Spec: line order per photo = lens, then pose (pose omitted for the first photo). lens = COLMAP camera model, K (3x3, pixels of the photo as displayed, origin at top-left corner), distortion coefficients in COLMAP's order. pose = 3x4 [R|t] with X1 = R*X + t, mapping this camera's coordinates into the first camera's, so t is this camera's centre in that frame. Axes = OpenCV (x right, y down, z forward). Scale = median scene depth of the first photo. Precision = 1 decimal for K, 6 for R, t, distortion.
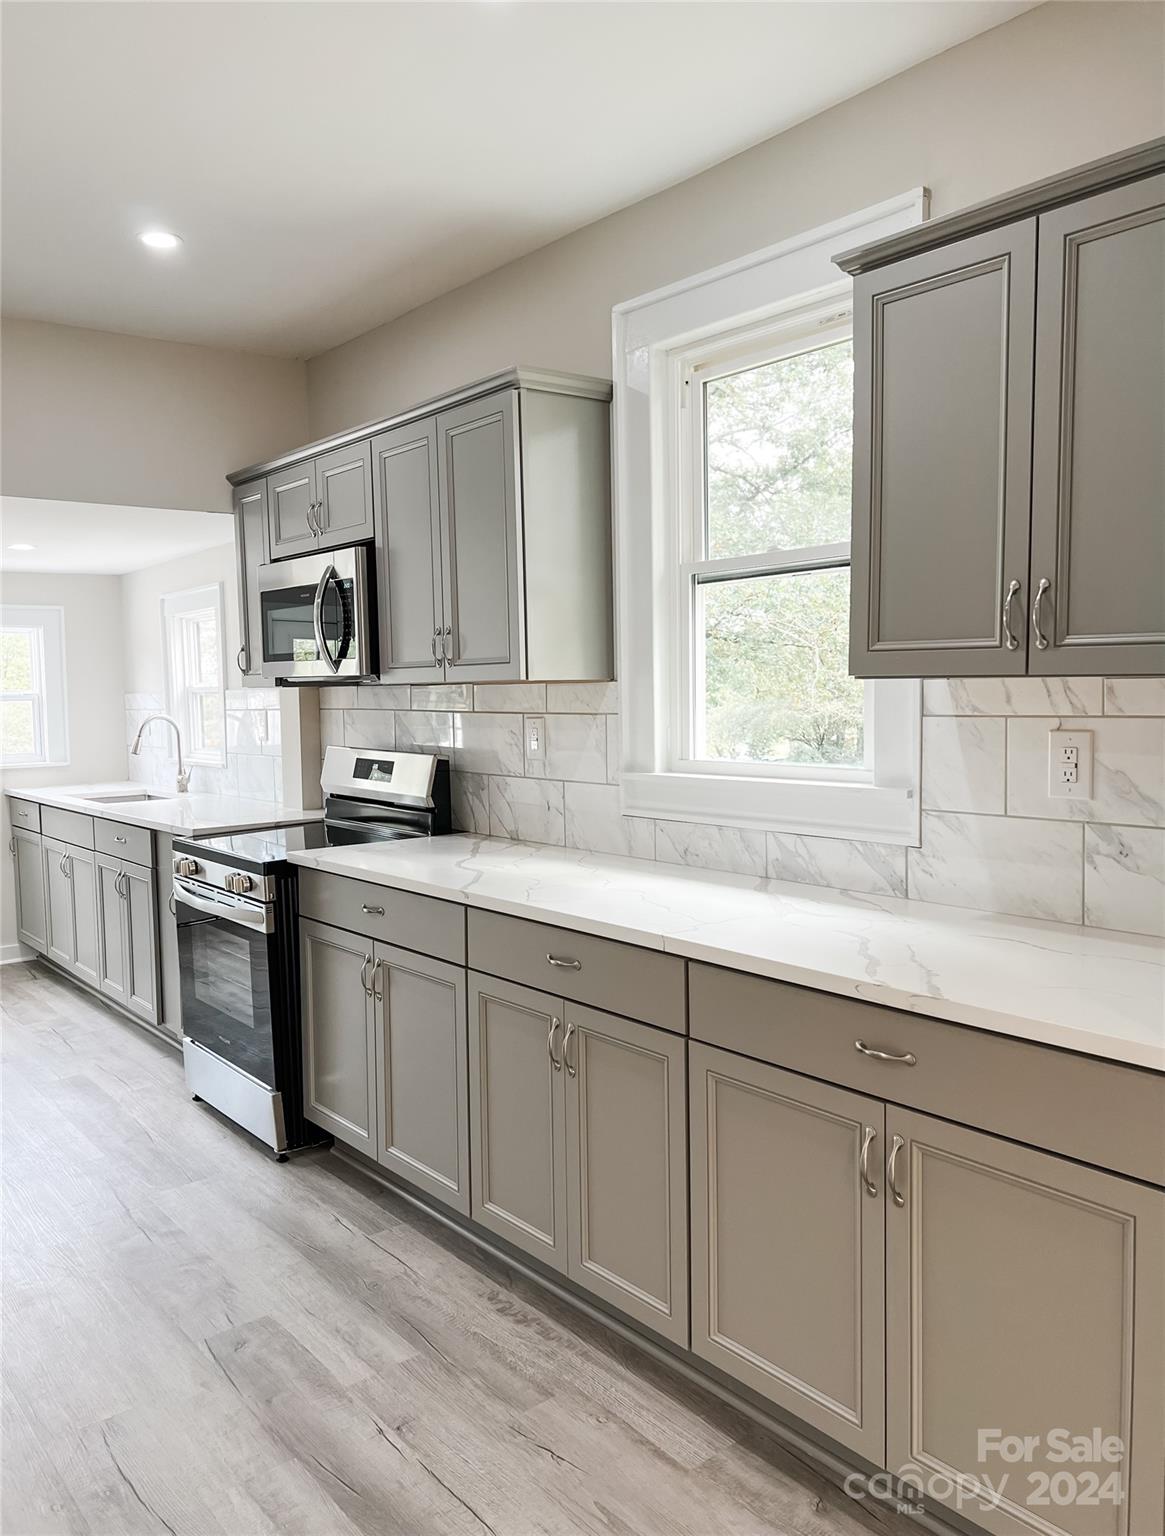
lens RADIAL K [[1171.8, 0, 594.4], [0, 1171.8, 766.5], [0, 0, 1]] dist [0.035834, -0.042792]
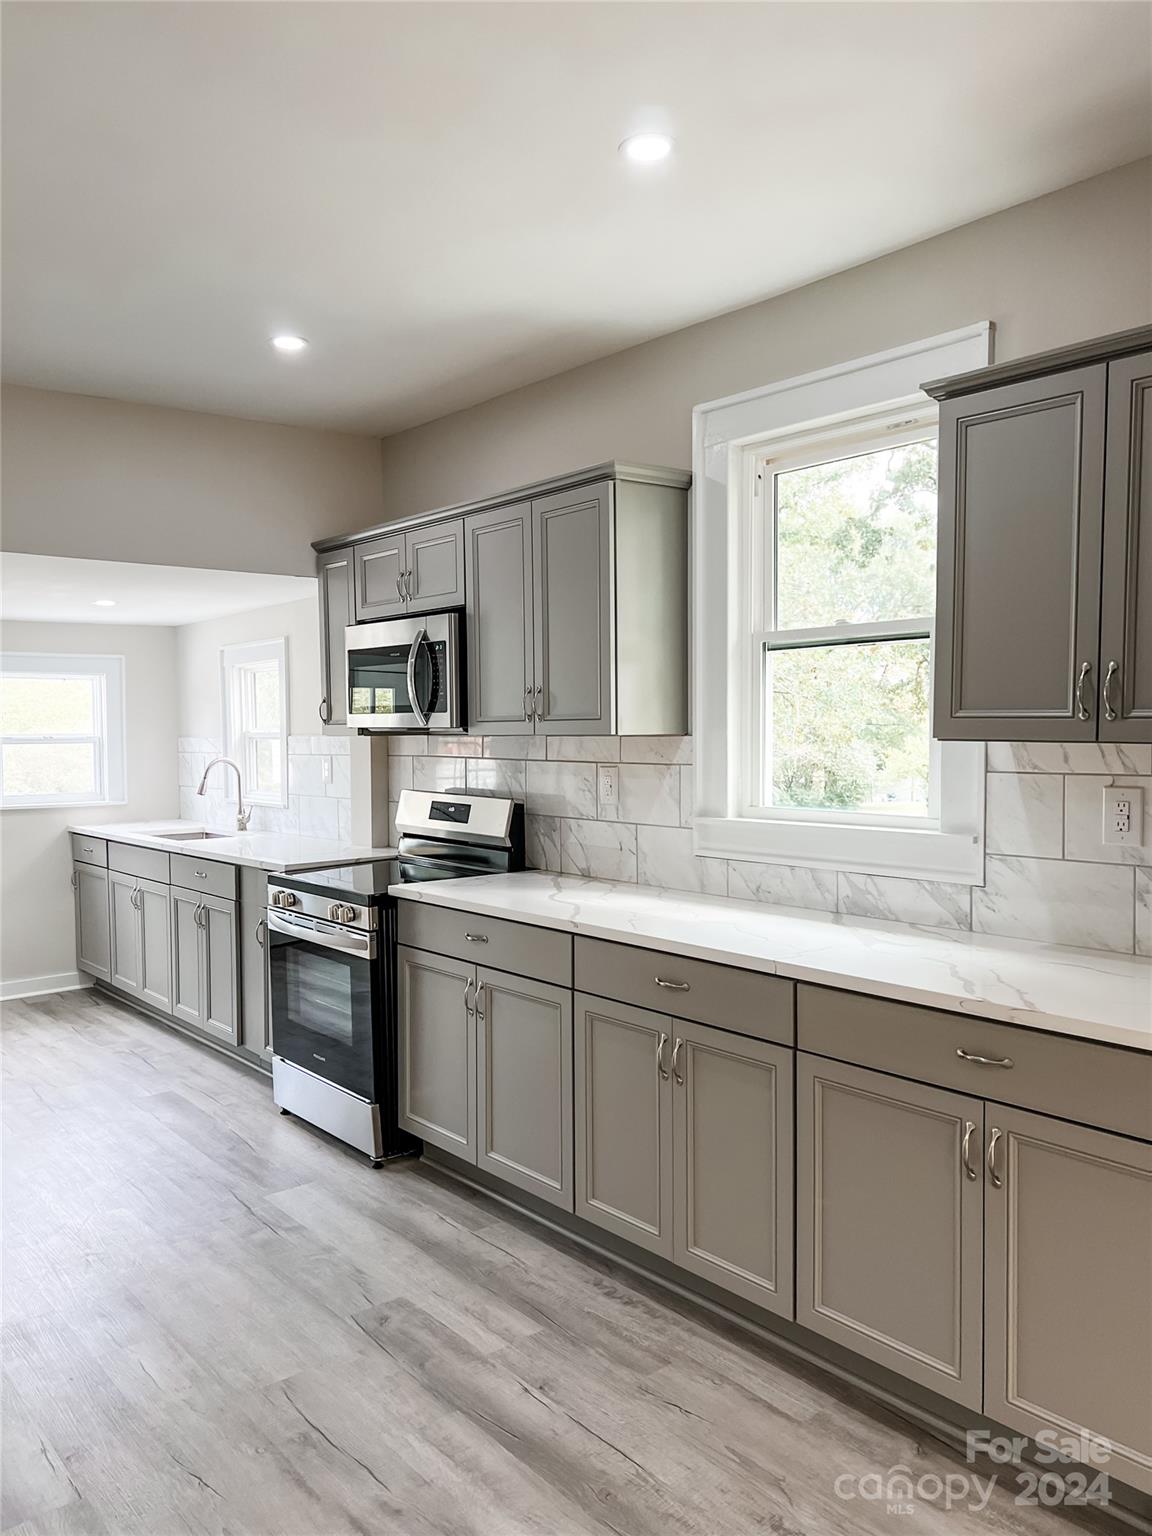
lens RADIAL K [[1156.4, 0, 564.6], [0, 1156.4, 776.6], [0, 0, 1]] dist [0.037384, -0.043191]
pose [[0.999957, 0.008671, 0.003273, -0.096284], [-0.008584, 0.999631, -0.025753, -0.004037], [-0.003495, 0.025724, 0.999663, -0.095645]]
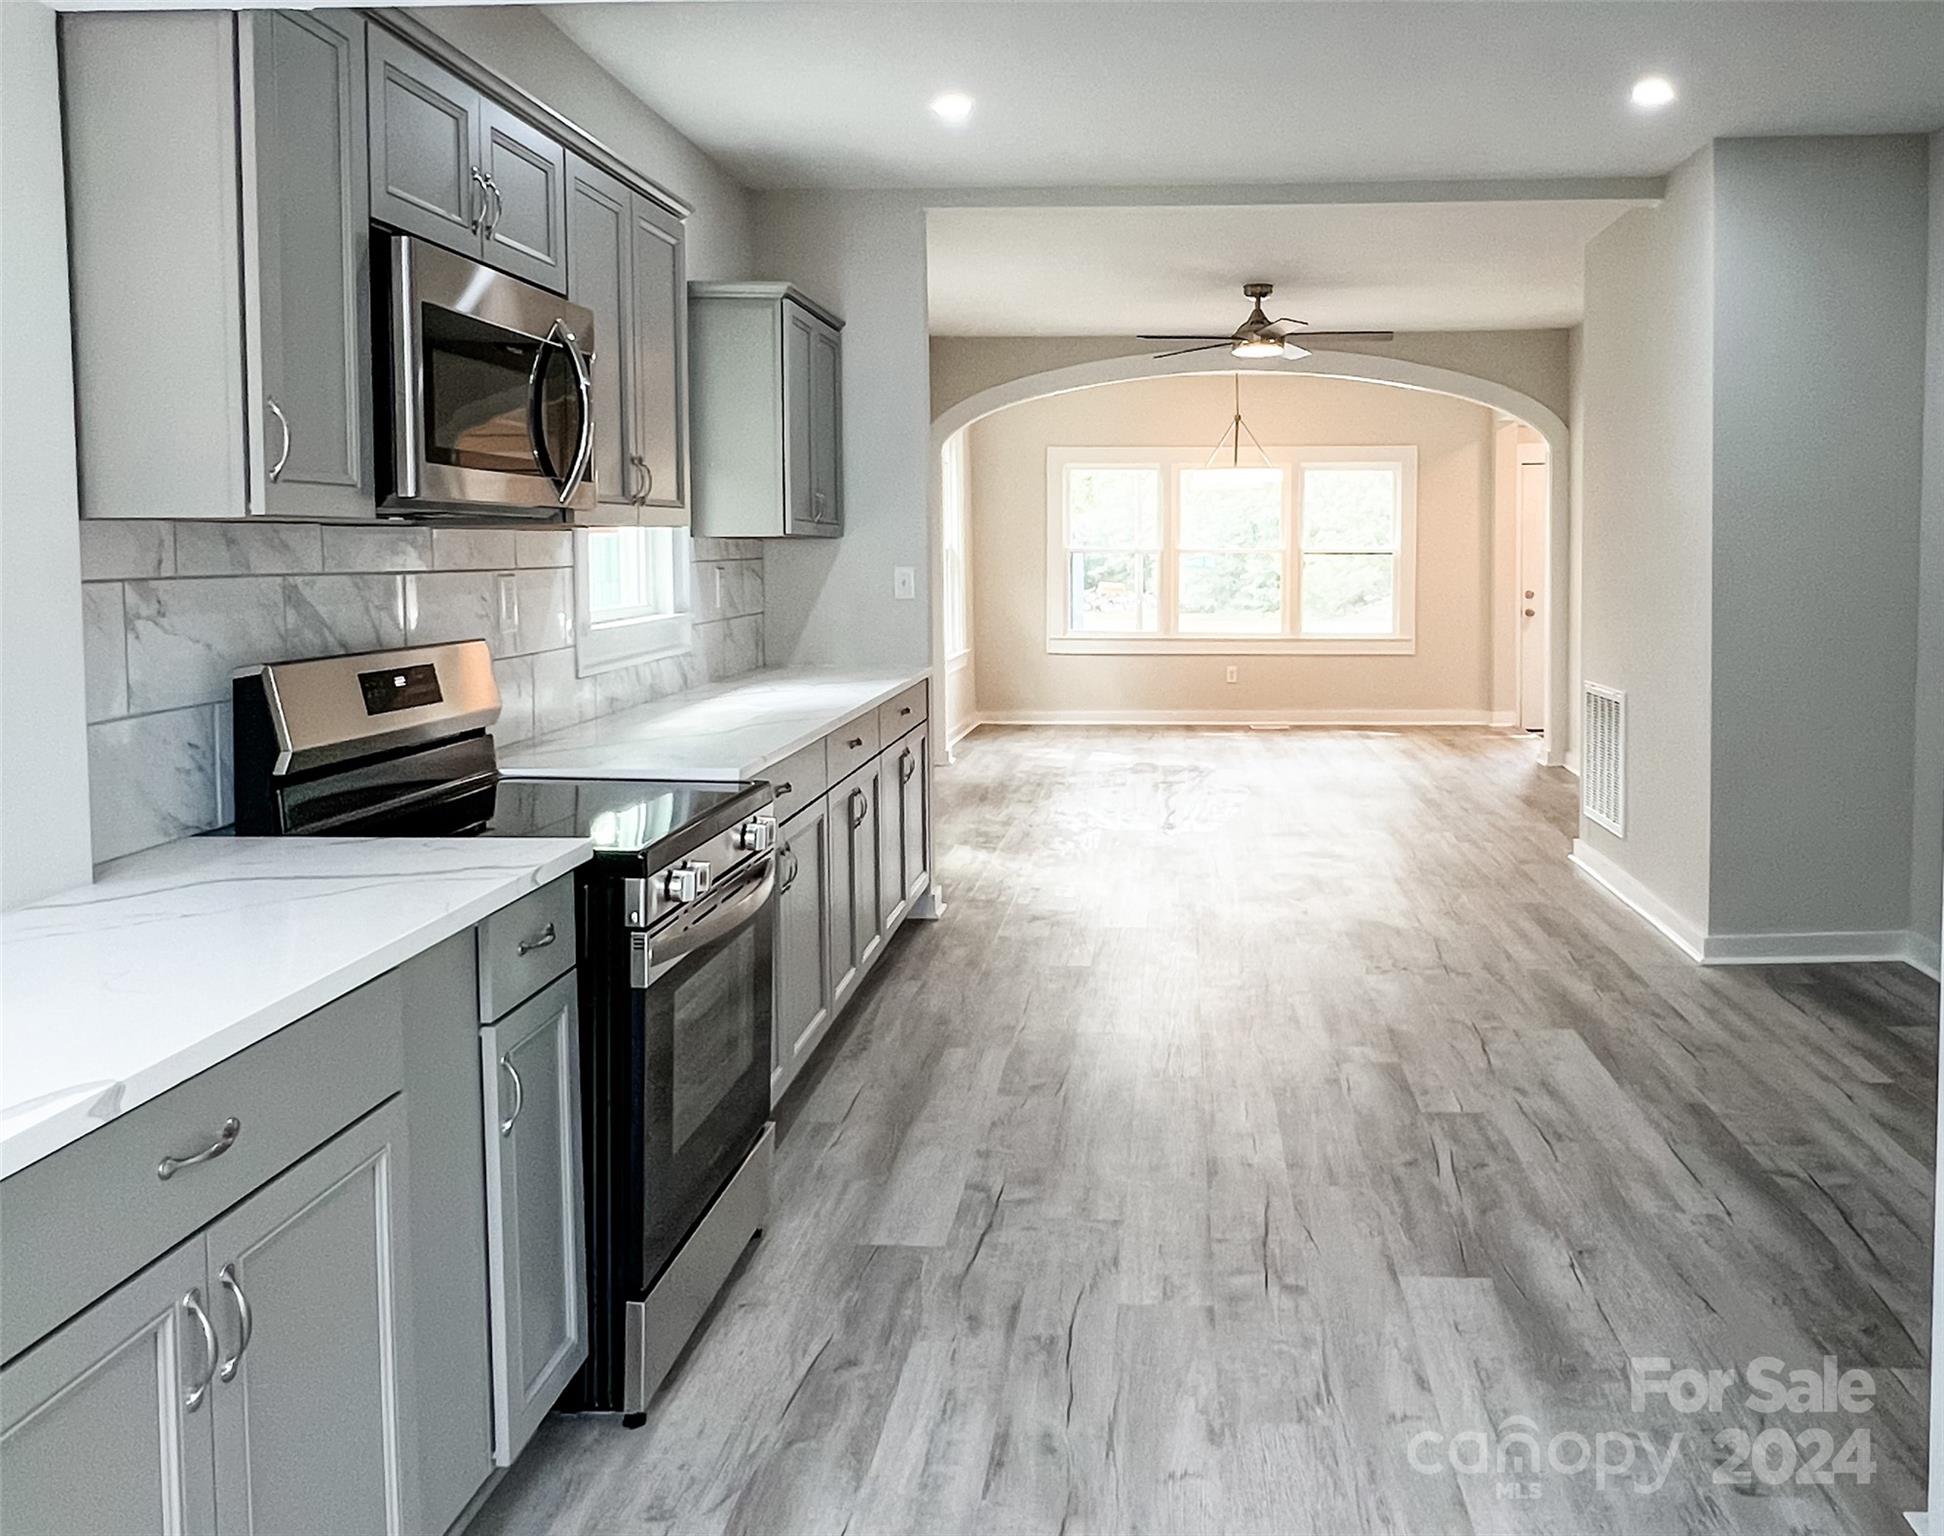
lens RADIAL K [[1549.3, 0, 1111.6], [0, 1549.3, 611.5], [0, 0, 1]] dist [0.026430, -0.016979]
pose [[-0.746611, -0.006335, 0.665231, -0.992680], [0.064738, 0.994517, 0.082128, -0.075008], [-0.662103, 0.104384, -0.742107, 1.471798]]
